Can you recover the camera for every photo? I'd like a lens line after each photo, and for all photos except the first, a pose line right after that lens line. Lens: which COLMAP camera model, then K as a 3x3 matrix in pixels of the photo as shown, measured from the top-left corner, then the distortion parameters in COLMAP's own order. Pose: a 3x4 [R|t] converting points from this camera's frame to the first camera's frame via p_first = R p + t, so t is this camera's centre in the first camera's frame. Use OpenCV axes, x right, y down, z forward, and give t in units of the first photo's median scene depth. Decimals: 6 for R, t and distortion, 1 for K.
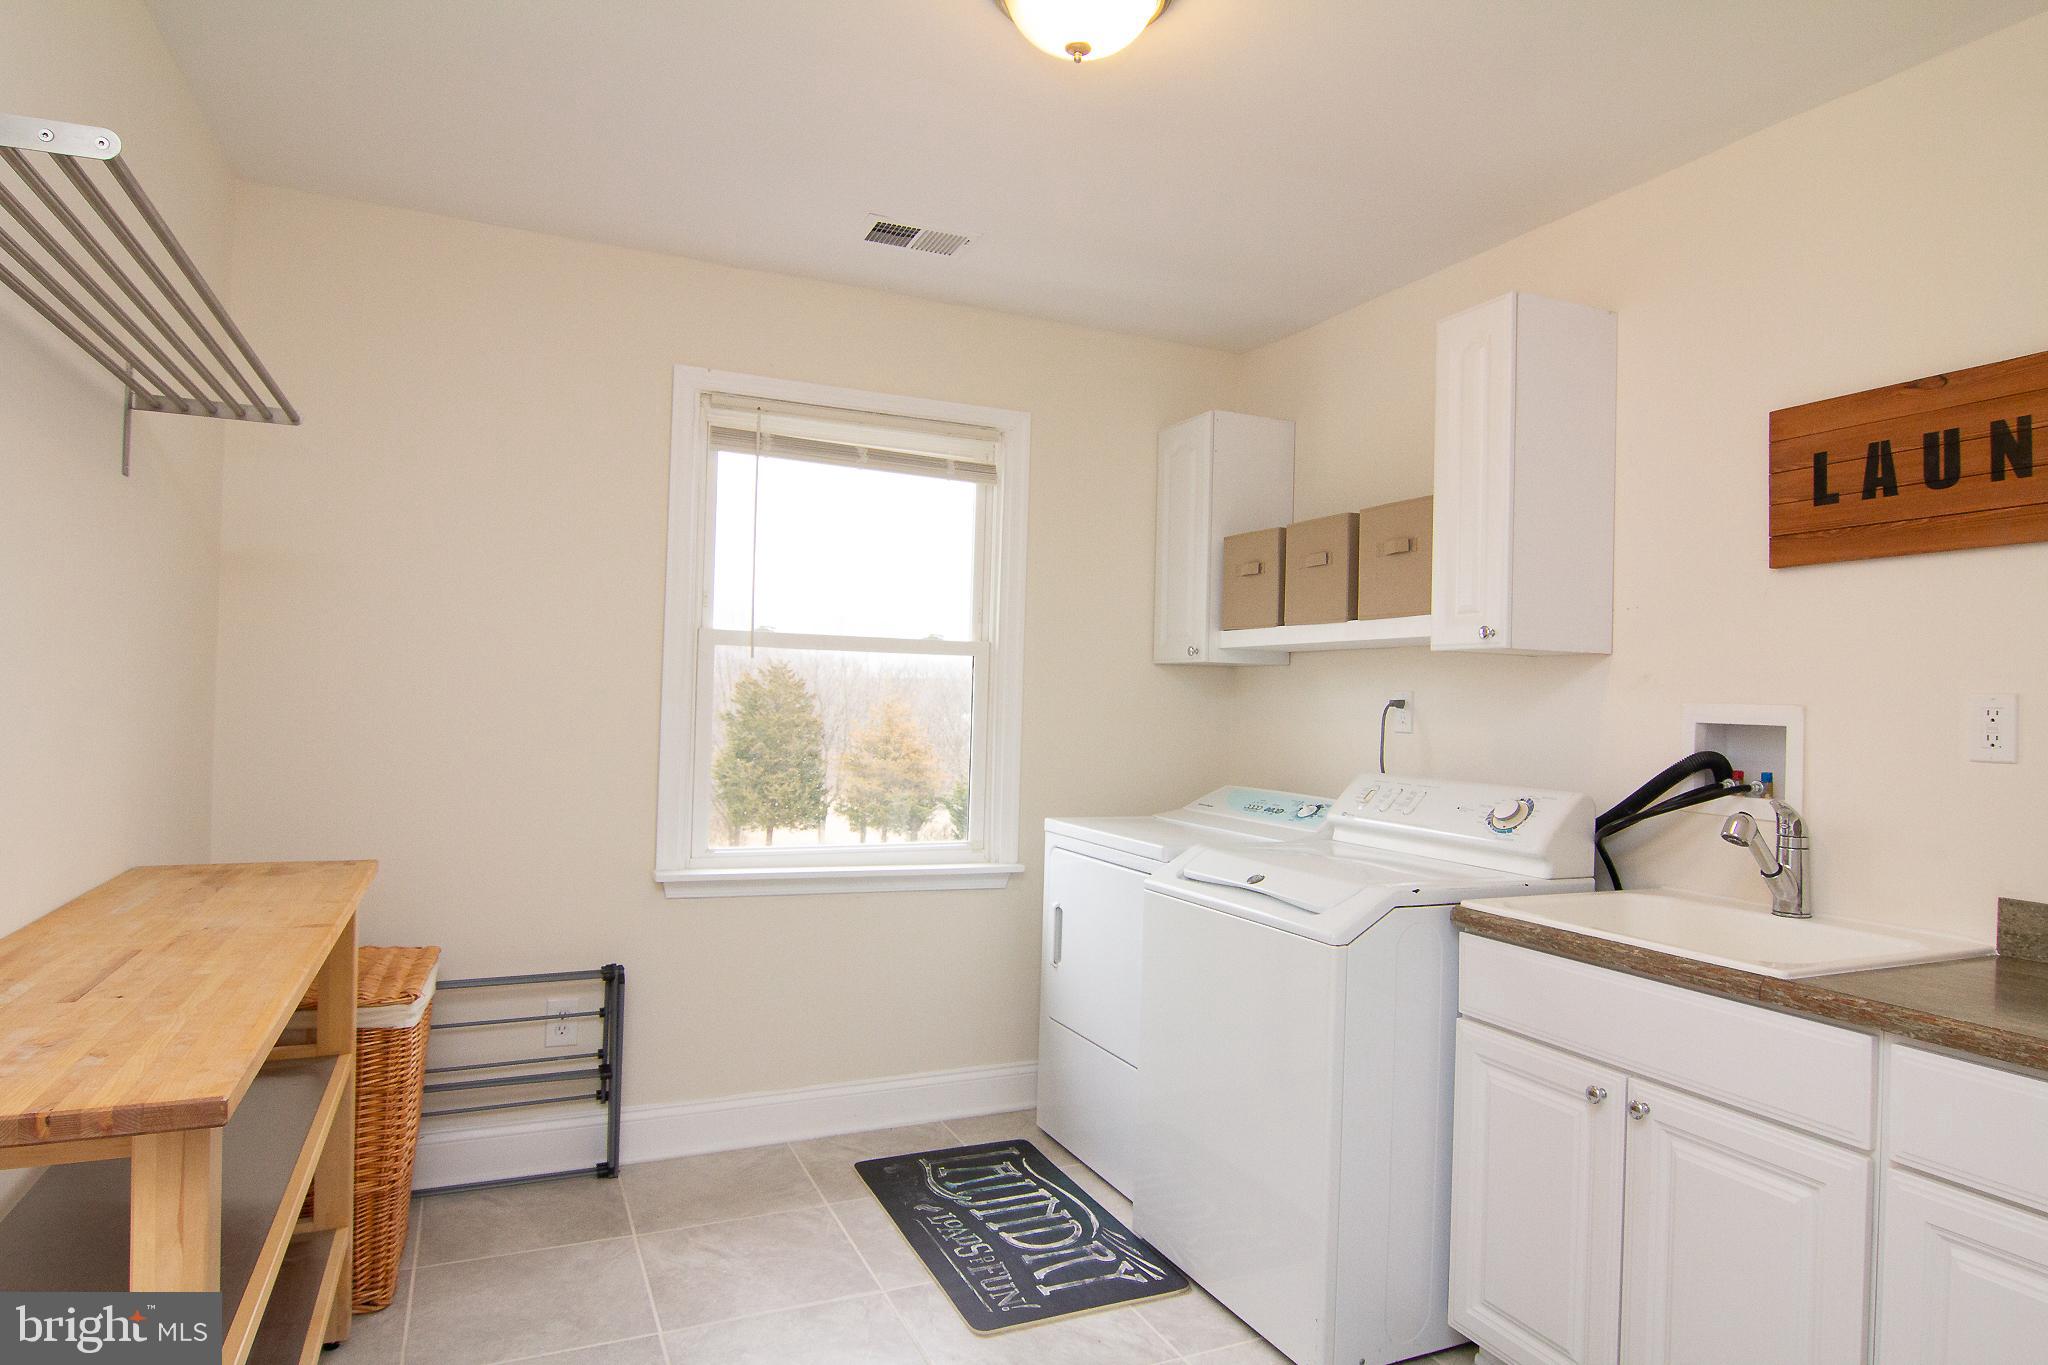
lens RADIAL K [[1152.6, 0, 1010.8], [0, 1152.6, 686.6], [0, 0, 1]] dist [-0.014398, -0.003472]
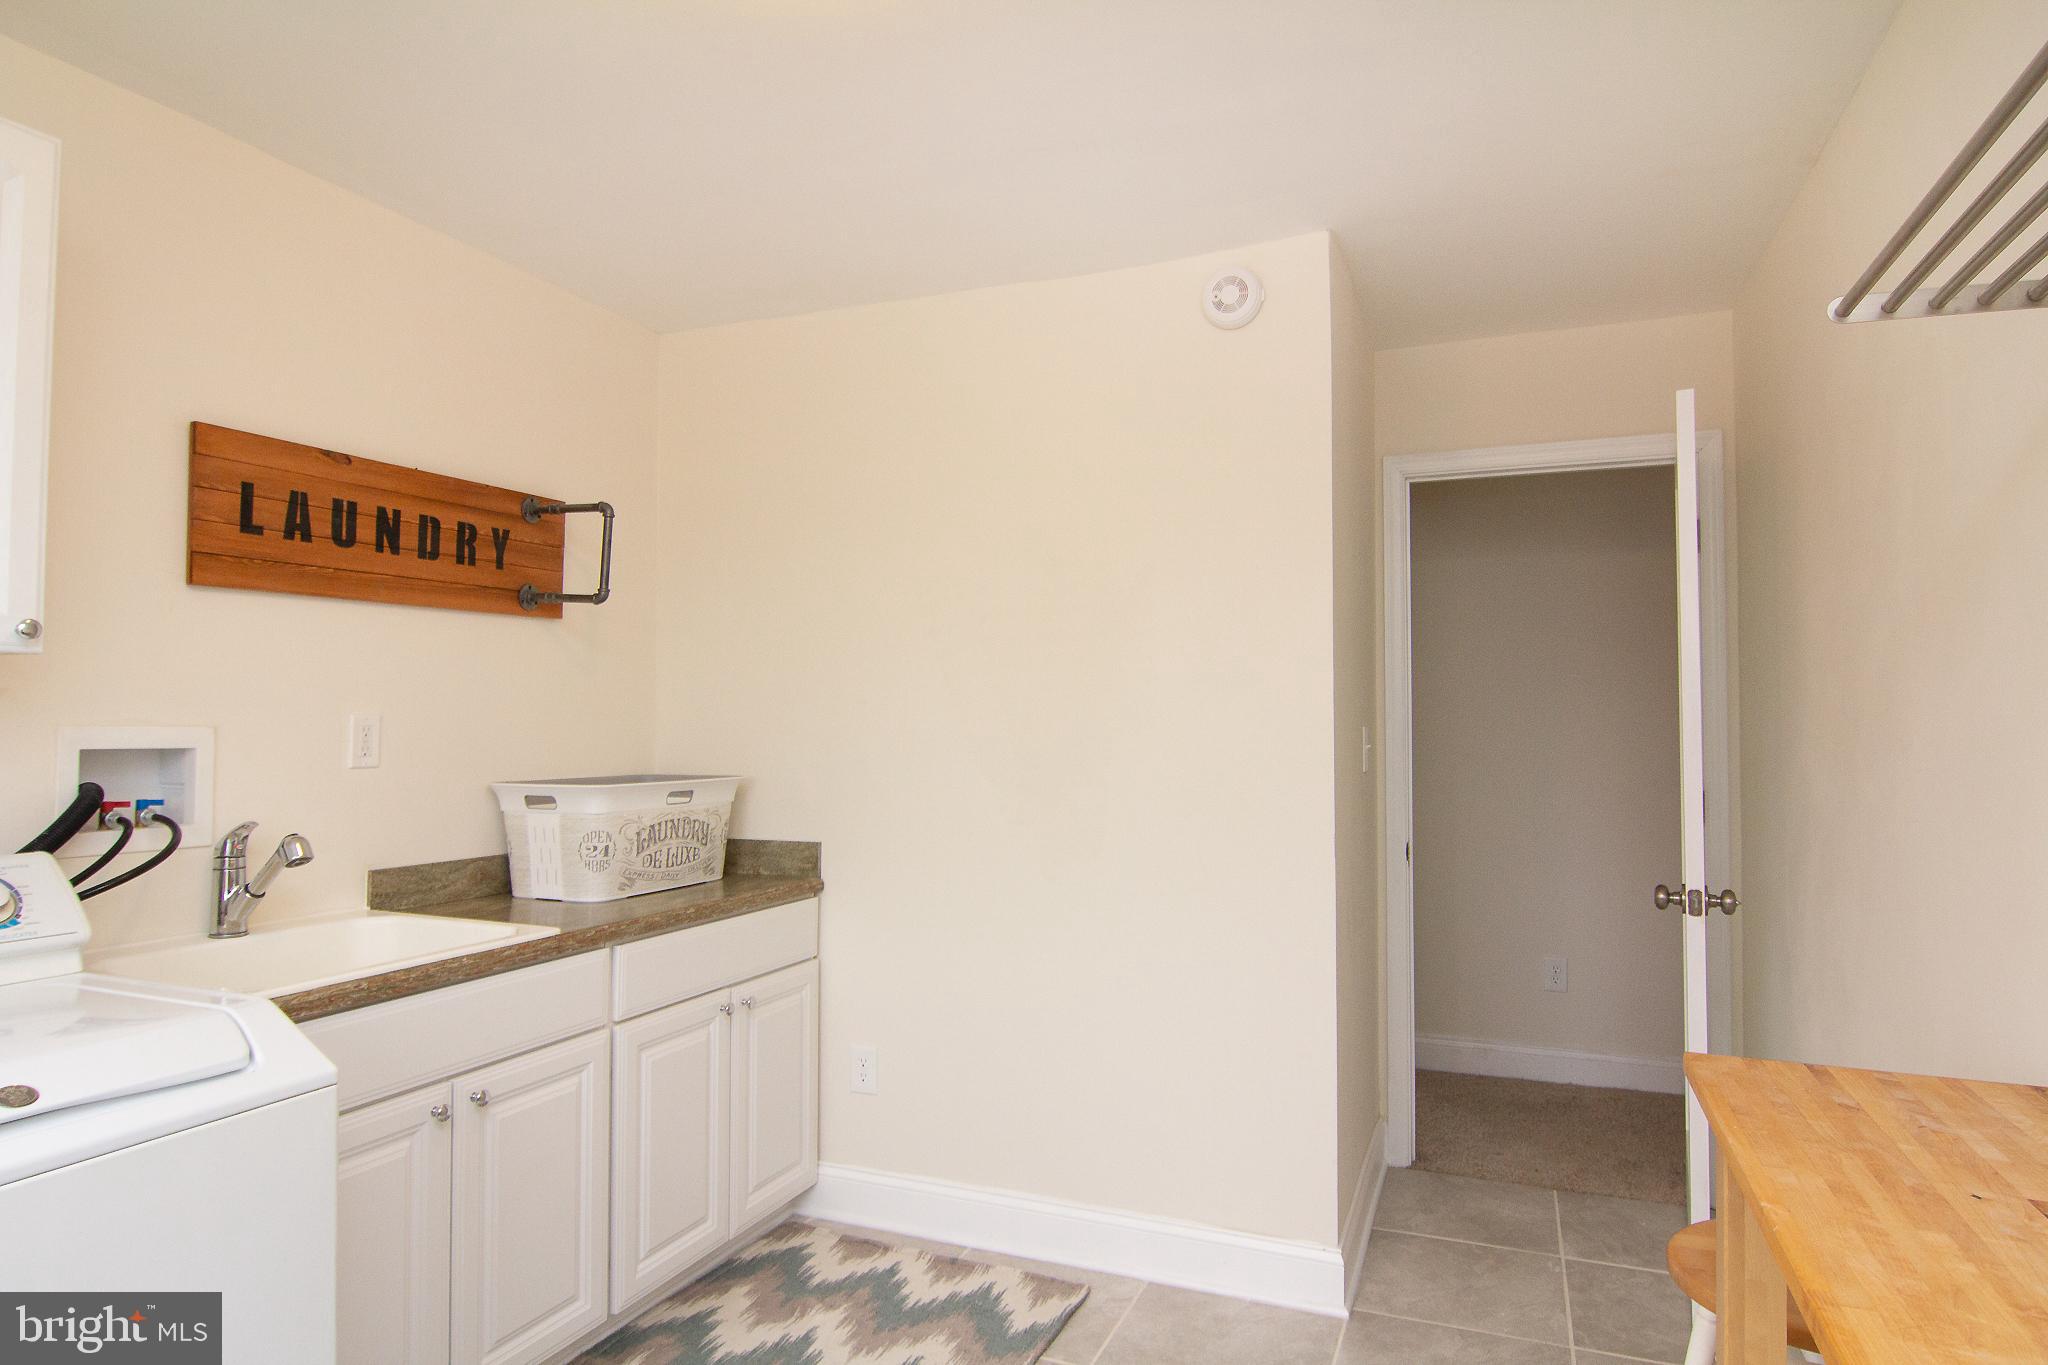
lens RADIAL K [[1152.6, 0, 1038.7], [0, 1152.6, 677.8], [0, 0, 1]] dist [-0.014398, -0.003472]
pose [[-0.682478, 0.000652, 0.730906, -0.579328], [-0.026054, 0.999342, -0.025220, -0.021542], [-0.730442, -0.036255, -0.682012, 1.260759]]
